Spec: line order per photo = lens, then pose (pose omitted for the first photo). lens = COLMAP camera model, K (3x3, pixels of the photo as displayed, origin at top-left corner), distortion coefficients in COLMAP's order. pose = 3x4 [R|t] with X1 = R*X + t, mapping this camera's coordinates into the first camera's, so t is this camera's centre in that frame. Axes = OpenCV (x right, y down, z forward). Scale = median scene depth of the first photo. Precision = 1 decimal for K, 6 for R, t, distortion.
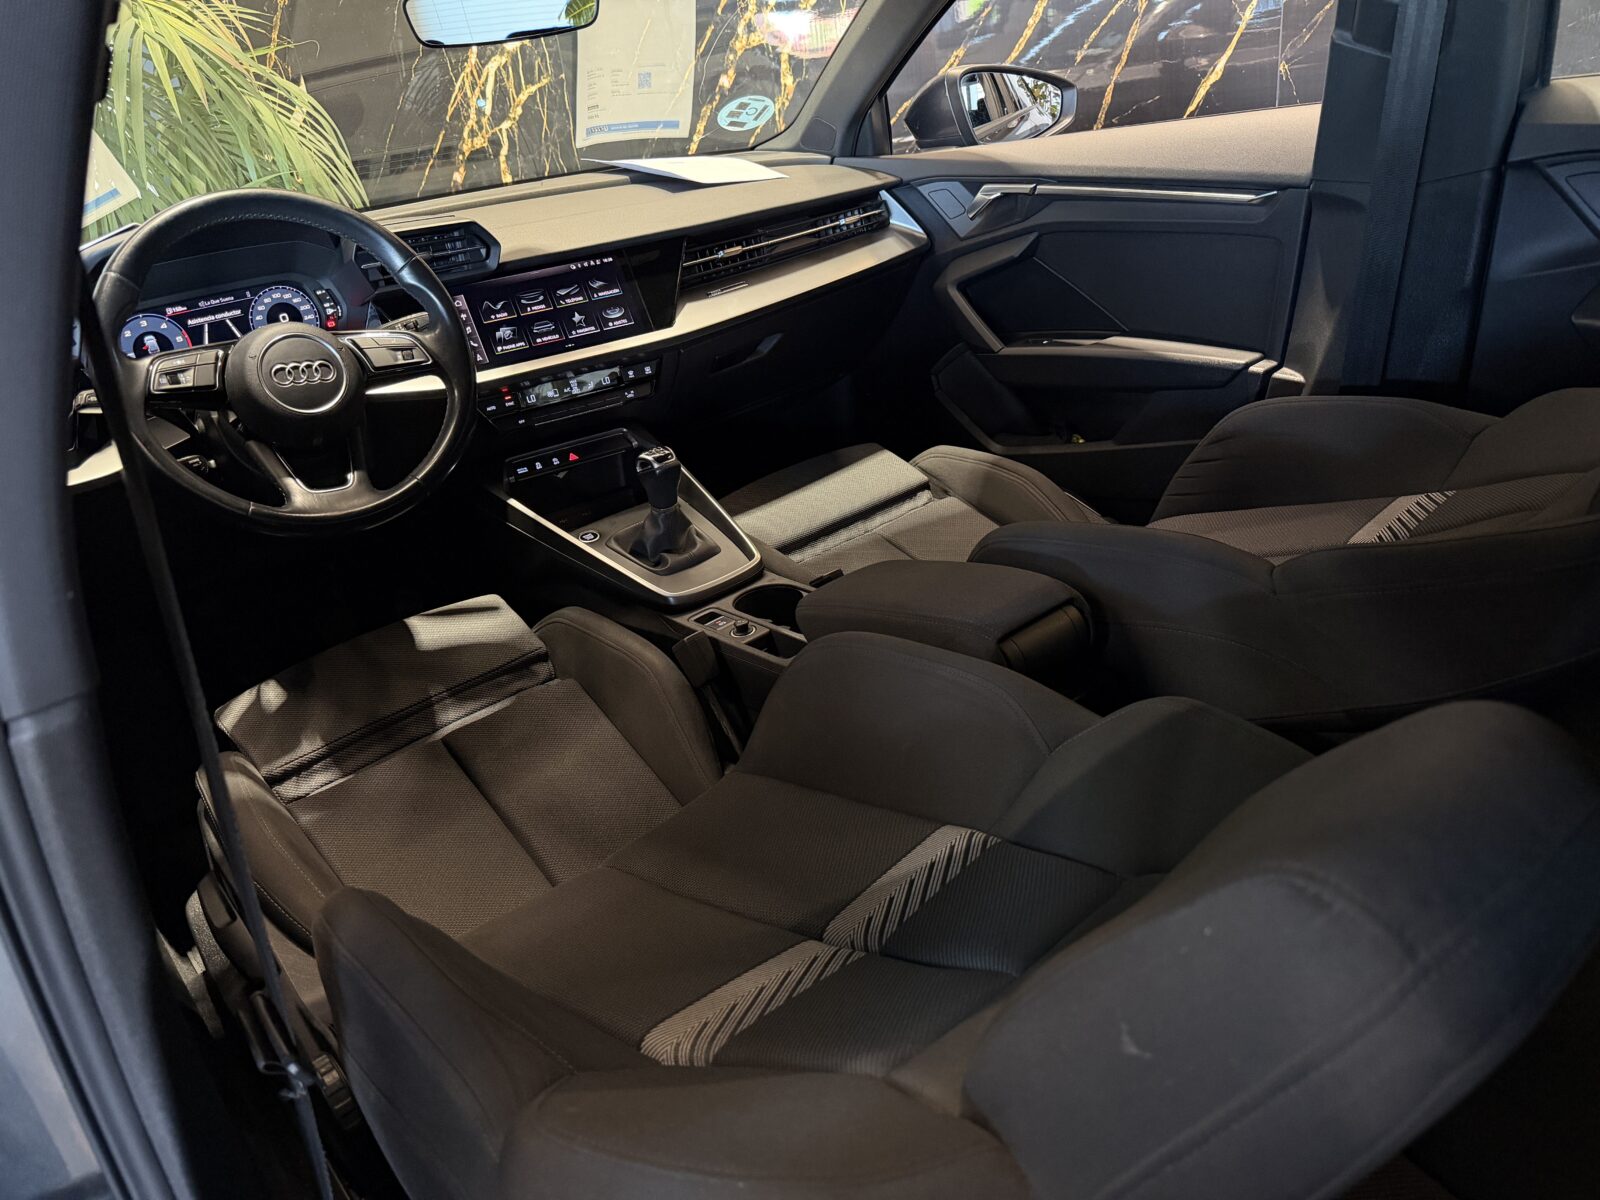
lens RADIAL K [[1169.1, 0, 841.5], [0, 1169.1, 592.7], [0, 0, 1]] dist [0.017698, -0.028230]
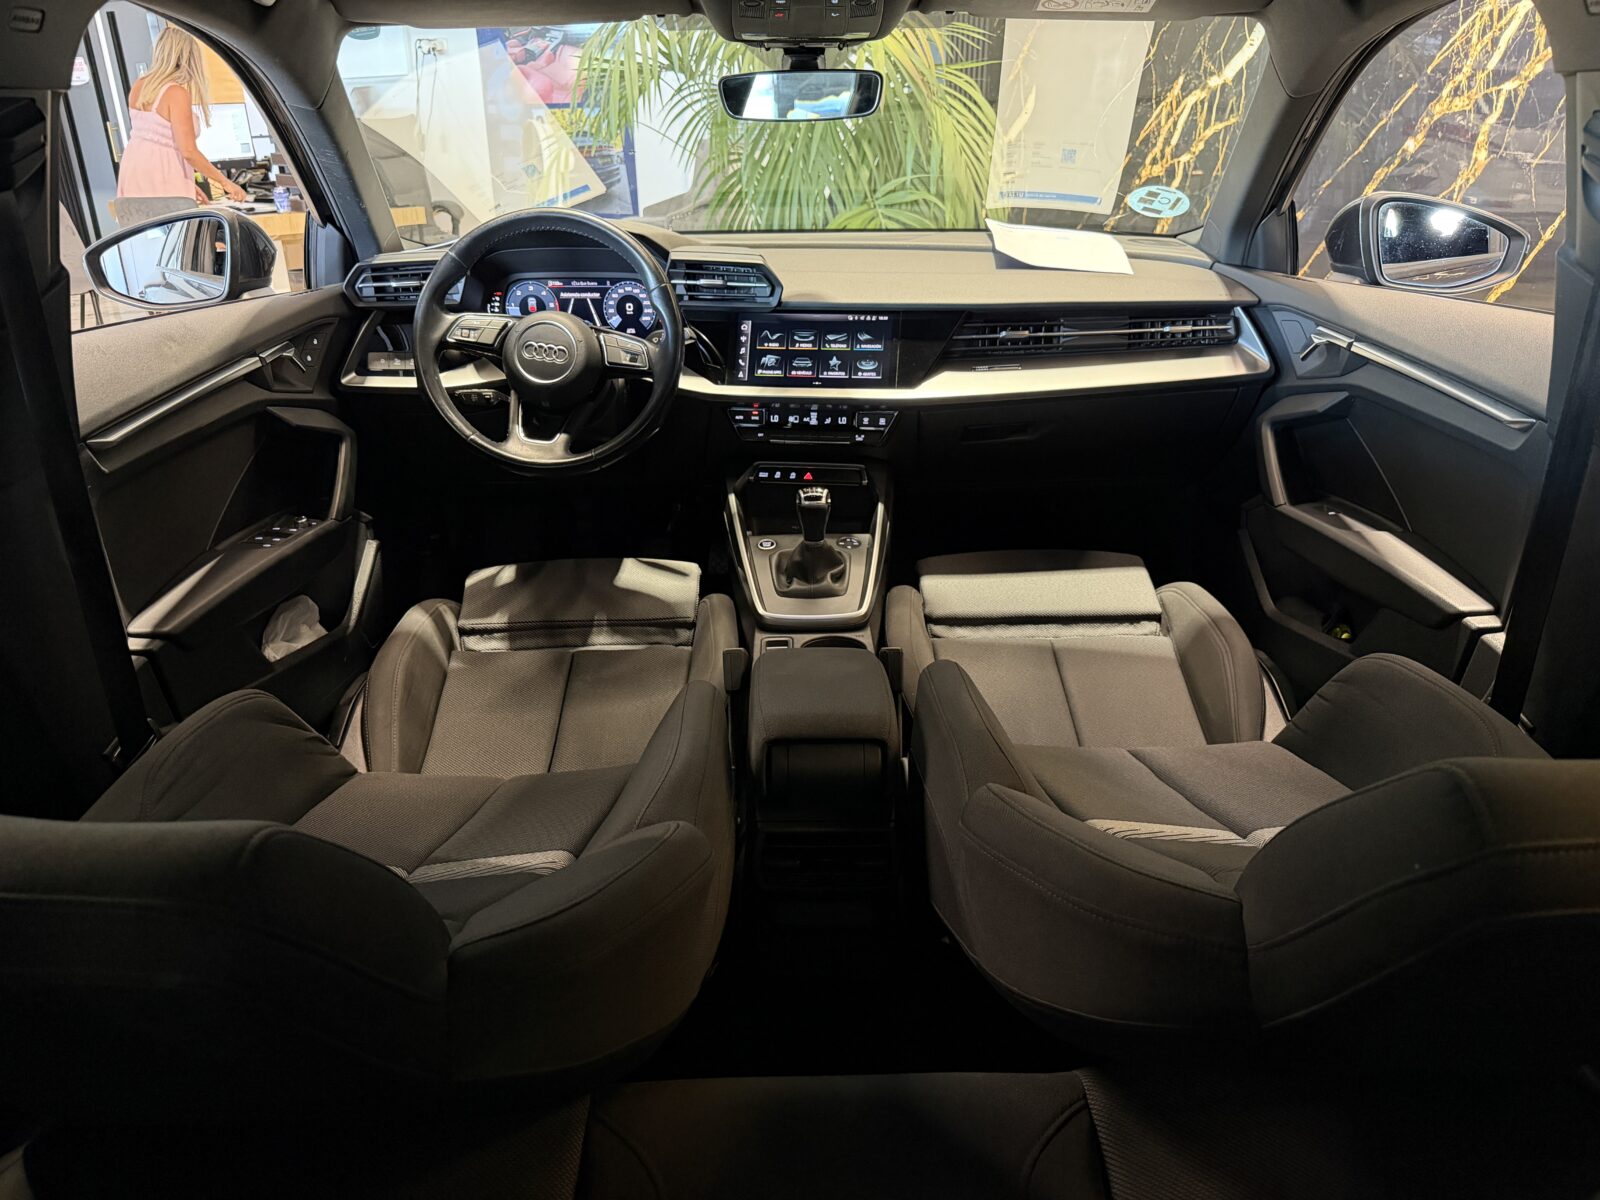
lens RADIAL K [[1169.1, 0, 831.1], [0, 1169.1, 625.4], [0, 0, 1]] dist [0.017698, -0.028230]
pose [[0.757325, 0.363617, -0.542440, 0.481690], [-0.348985, 0.927432, 0.134457, -0.149686], [0.551967, 0.087476, 0.829265, 0.081664]]
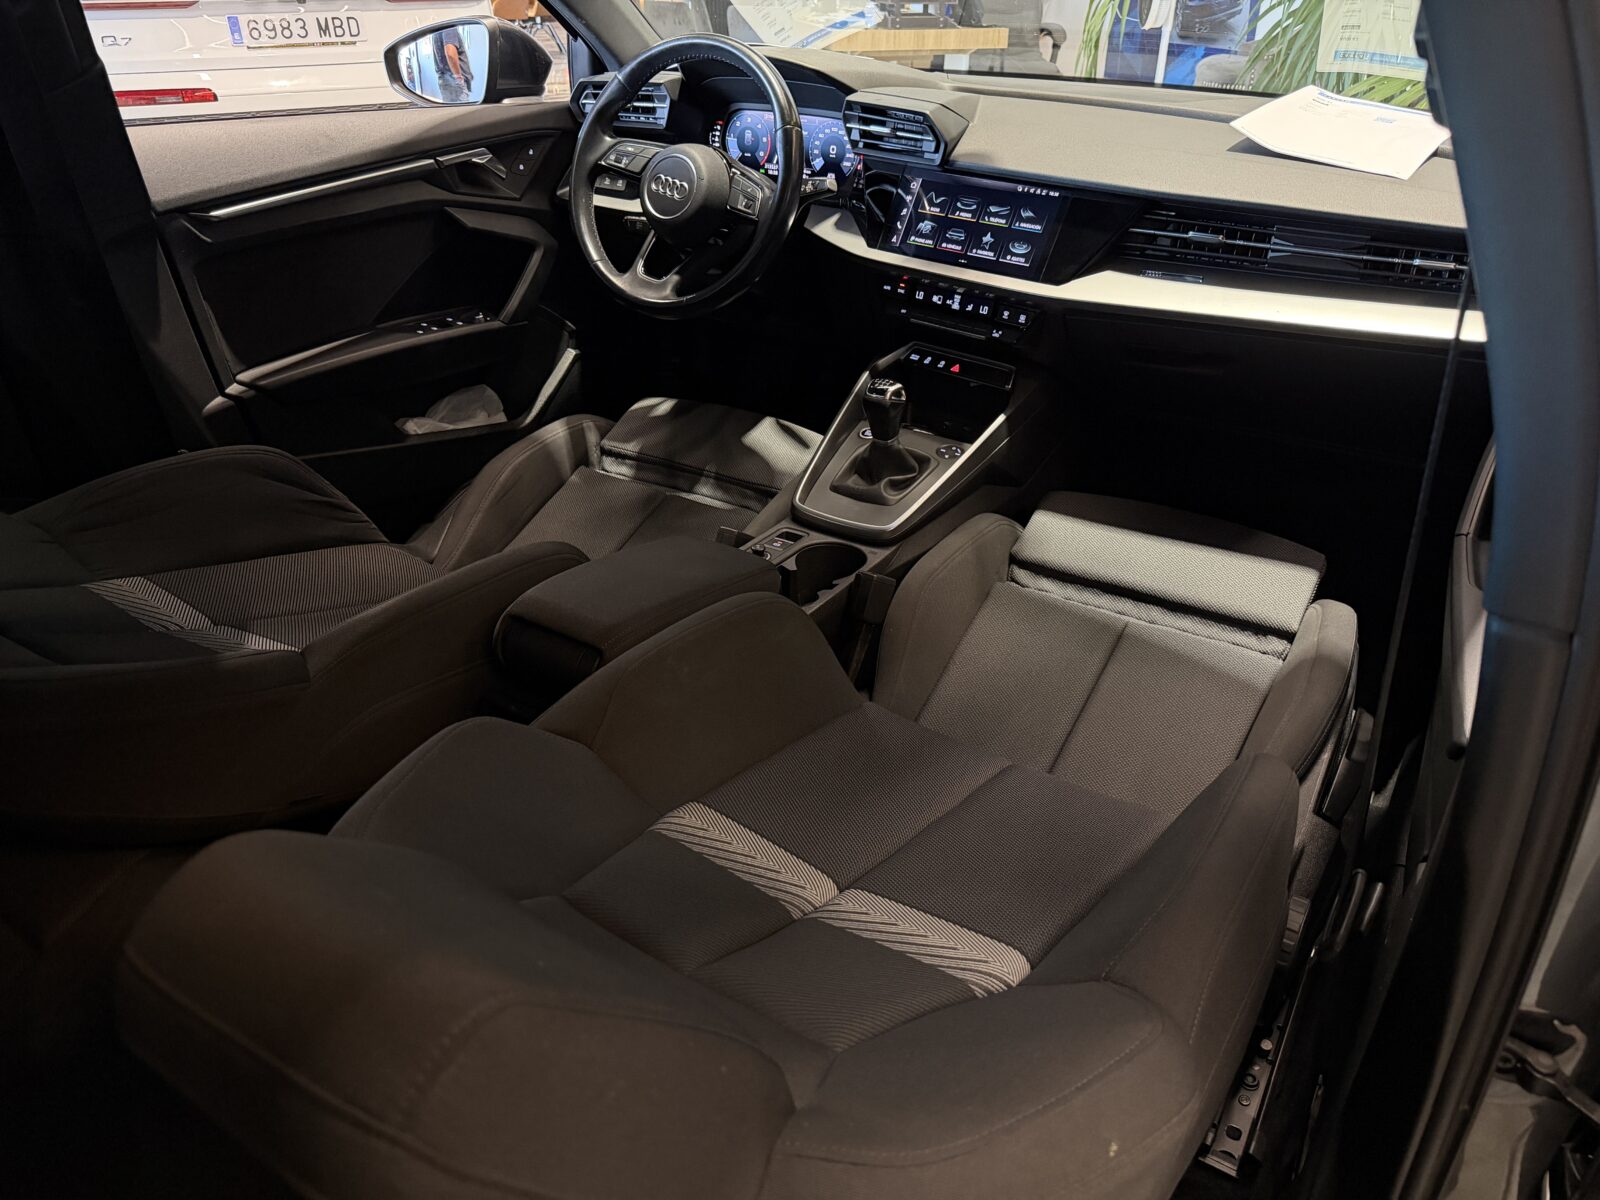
lens RADIAL K [[1169.1, 0, 806.5], [0, 1169.1, 638.5], [0, 0, 1]] dist [0.017698, -0.028230]
pose [[0.258454, 0.599144, -0.757778, 0.674460], [-0.437995, 0.771848, 0.460882, -0.362515], [0.861024, 0.212786, 0.461909, 0.494220]]
